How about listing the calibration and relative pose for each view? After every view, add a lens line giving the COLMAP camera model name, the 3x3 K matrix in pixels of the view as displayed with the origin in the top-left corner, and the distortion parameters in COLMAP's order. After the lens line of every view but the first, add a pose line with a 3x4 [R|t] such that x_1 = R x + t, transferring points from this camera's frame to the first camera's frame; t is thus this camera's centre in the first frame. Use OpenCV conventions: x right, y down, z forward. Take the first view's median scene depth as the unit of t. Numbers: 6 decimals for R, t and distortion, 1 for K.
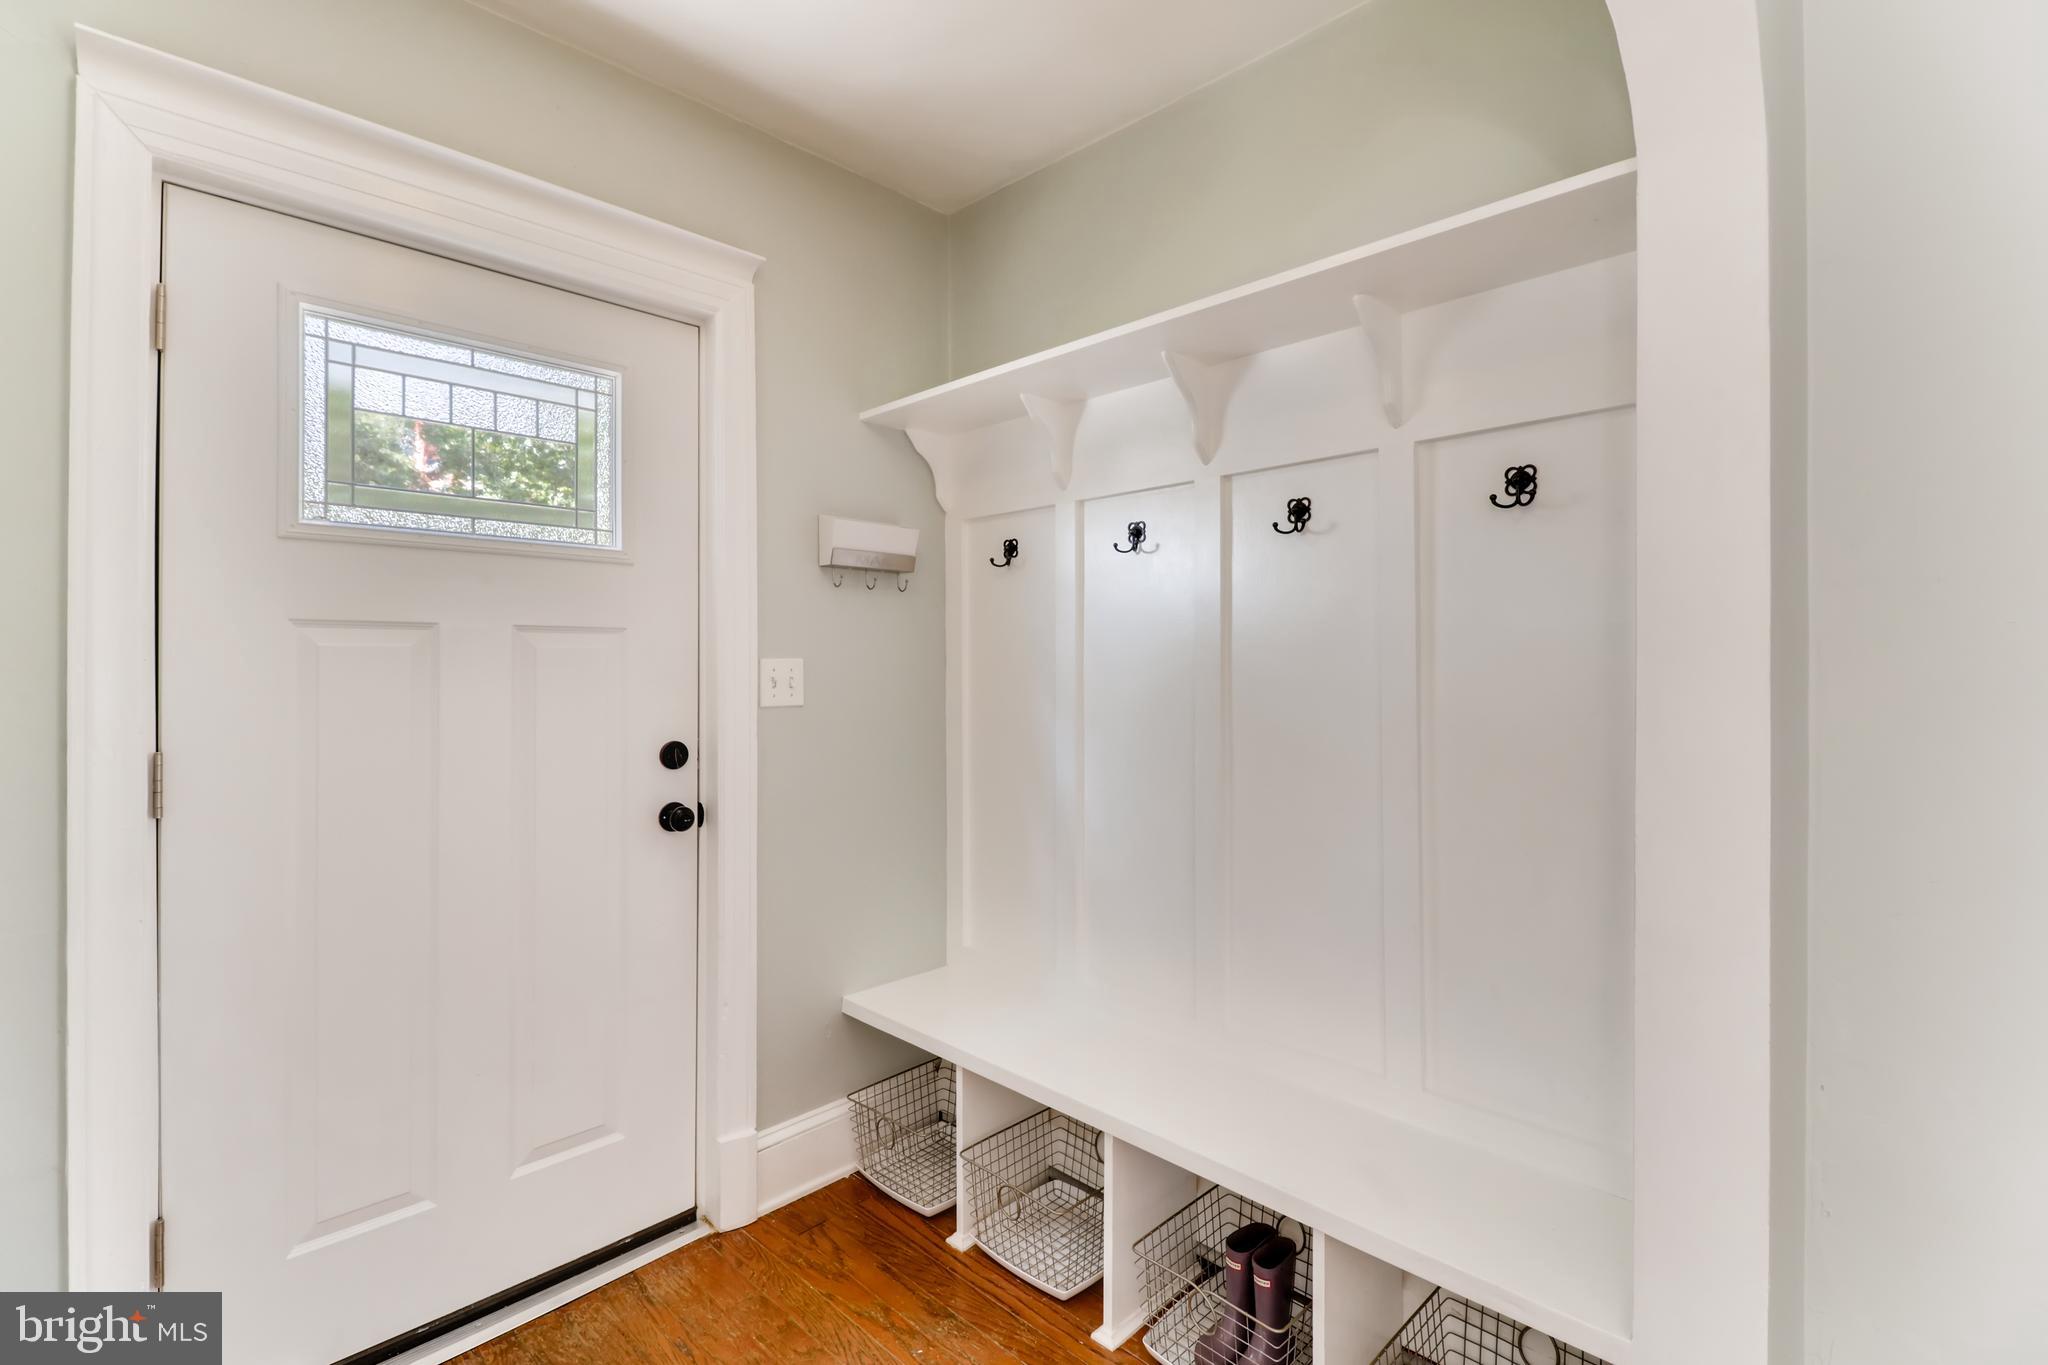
lens RADIAL K [[938.0, 0, 1020.6], [0, 938.0, 666.5], [0, 0, 1]] dist [0.012455, -0.008209]
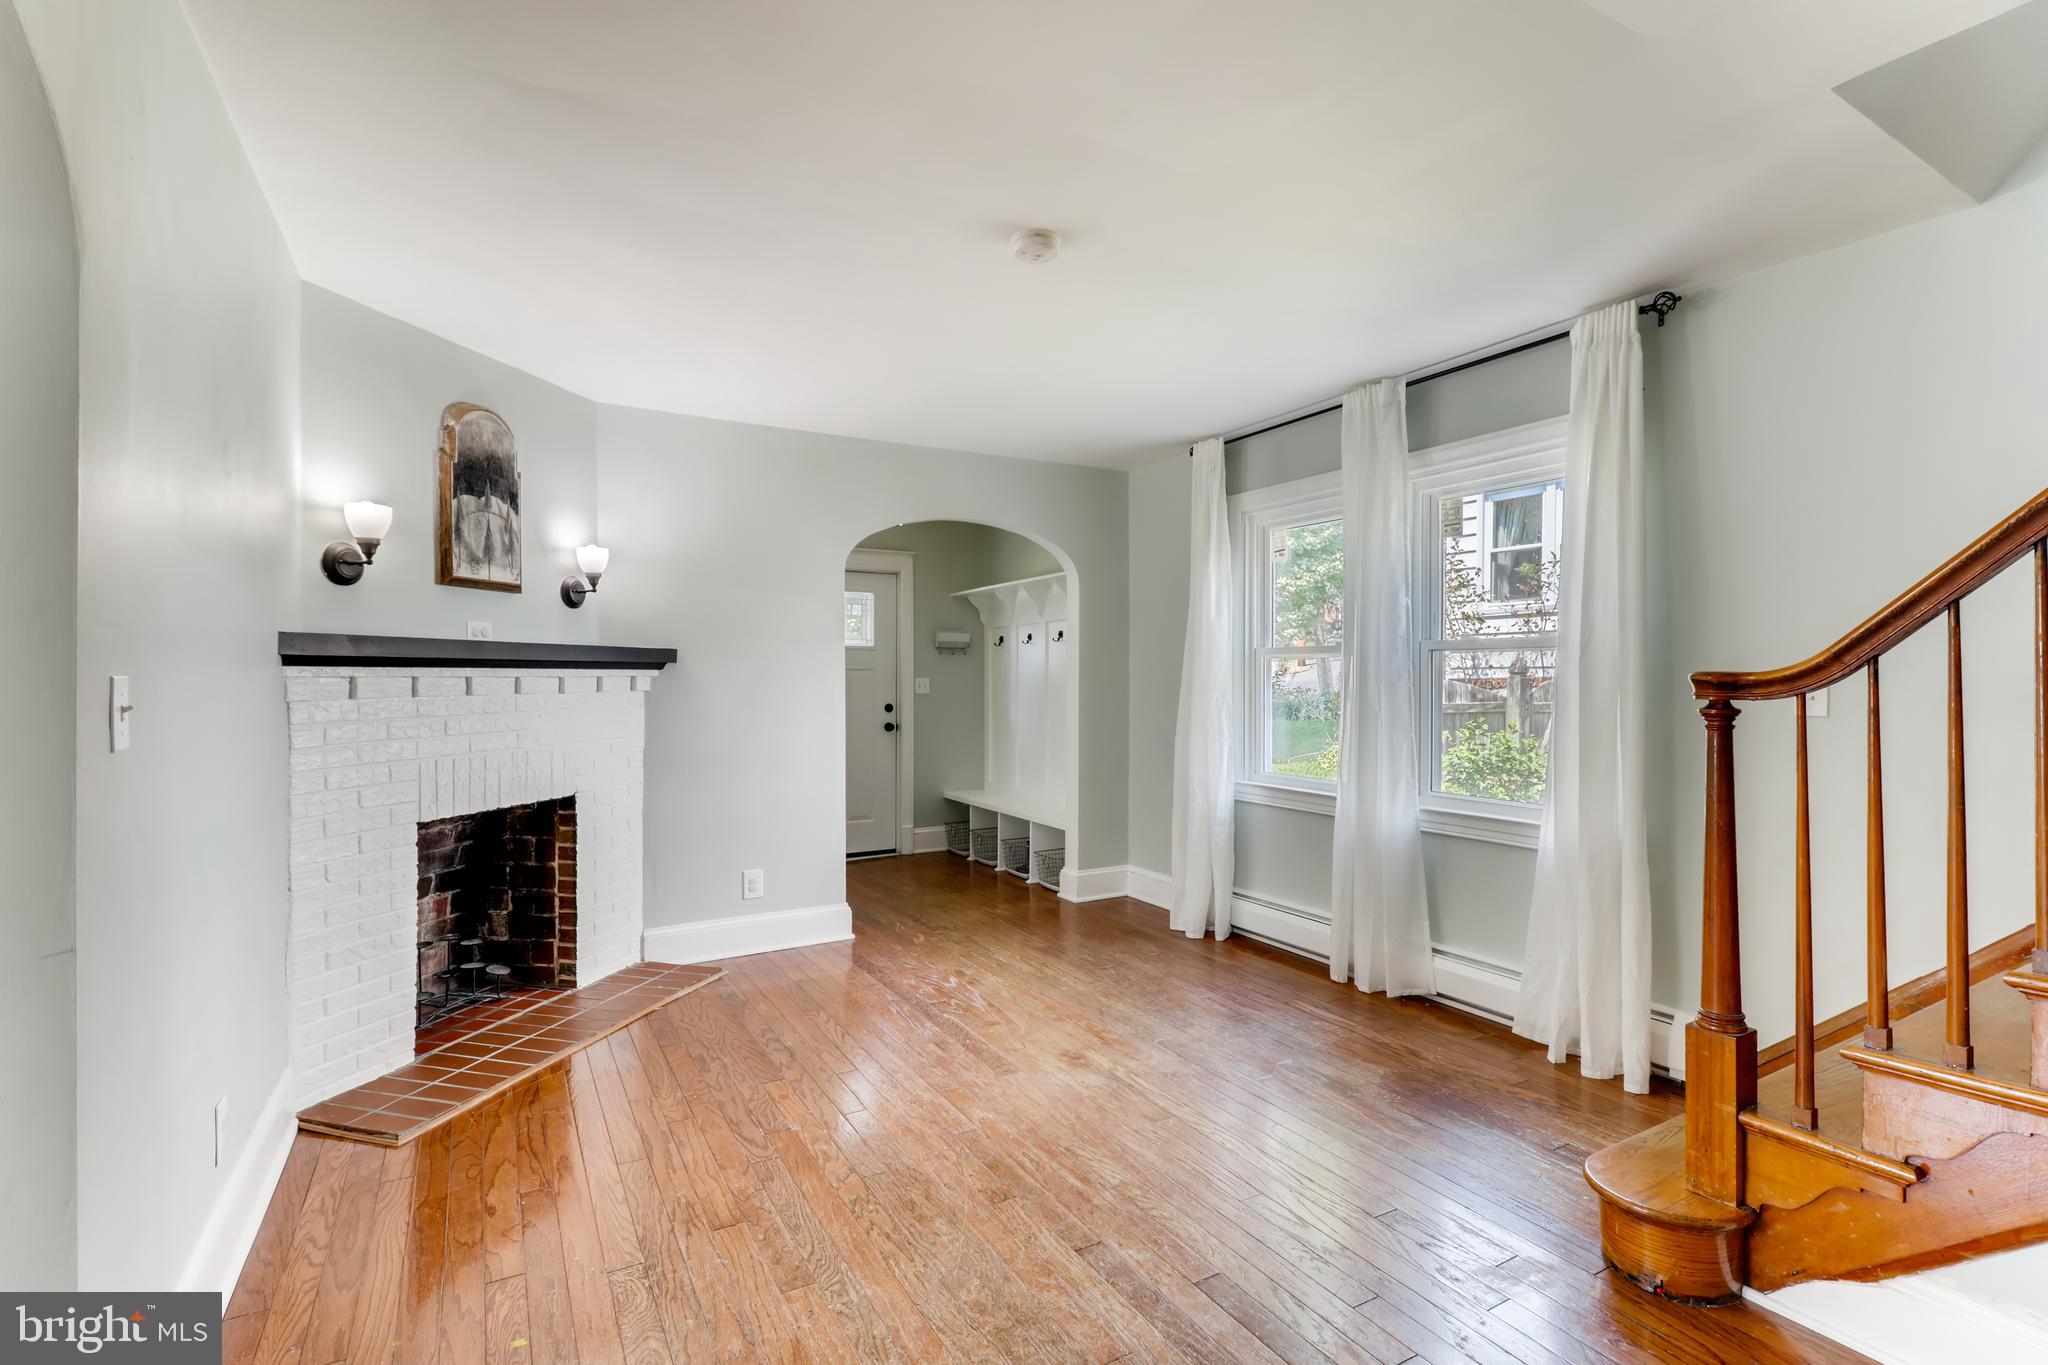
lens RADIAL K [[938.0, 0, 1025.7], [0, 938.0, 678.3], [0, 0, 1]] dist [0.012455, -0.008209]
pose [[0.964248, -0.000867, -0.265001, 0.897967], [0.001166, 0.999999, 0.000974, -0.011079], [0.265000, -0.001248, 0.964248, -1.899145]]
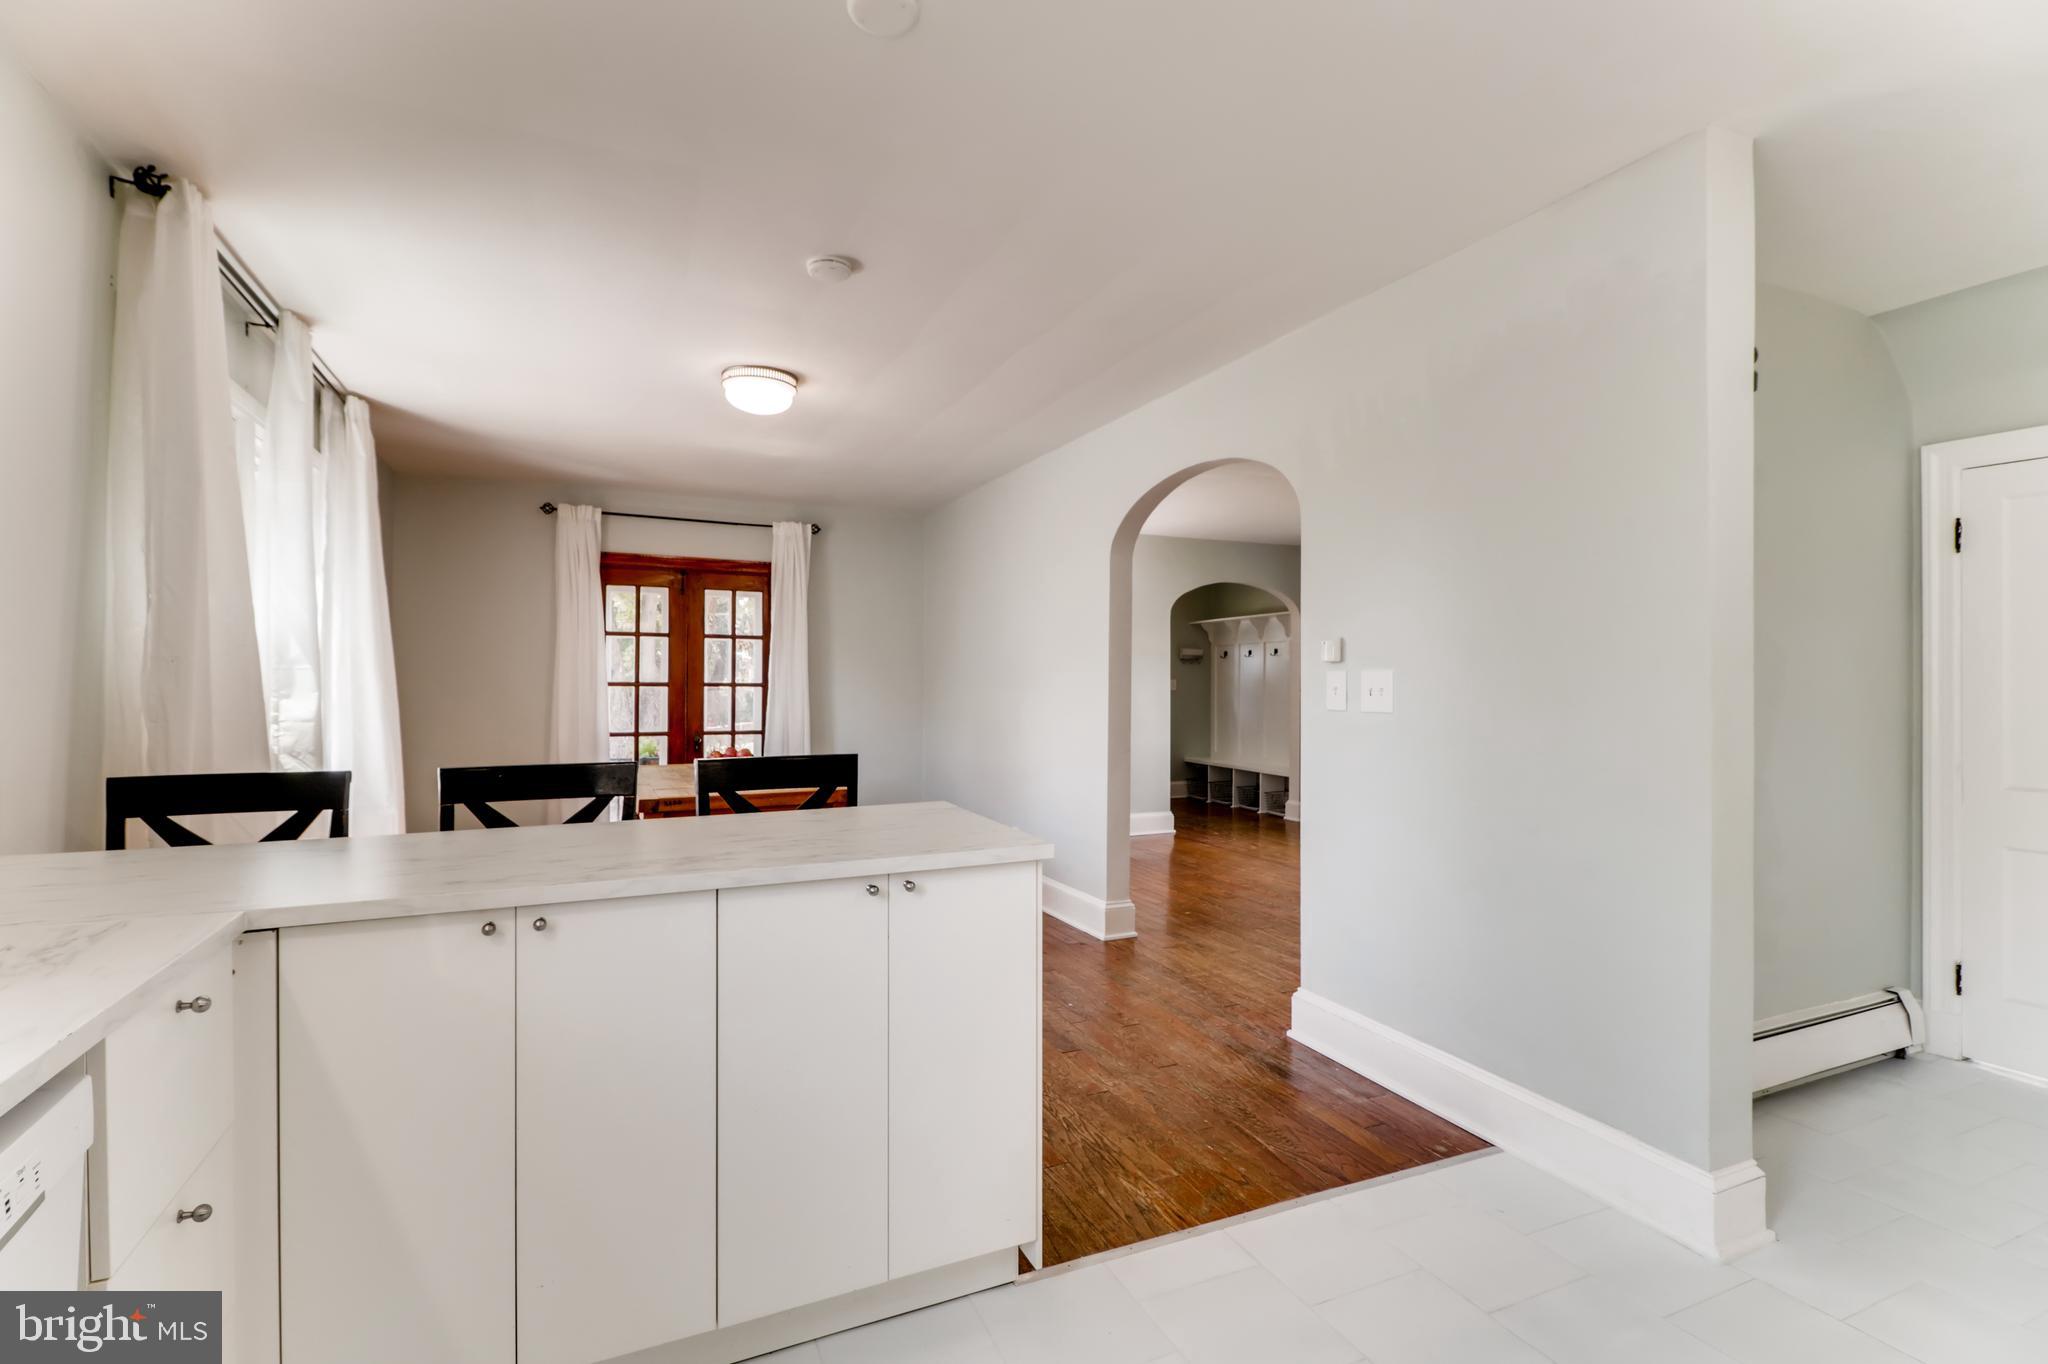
lens RADIAL K [[938.0, 0, 1022.5], [0, 938.0, 679.1], [0, 0, 1]] dist [0.012455, -0.008209]
pose [[0.938985, 0.007187, -0.343884, 0.636437], [-0.009346, 0.999946, -0.004620, 0.015265], [0.343832, 0.007552, 0.939001, -3.544287]]
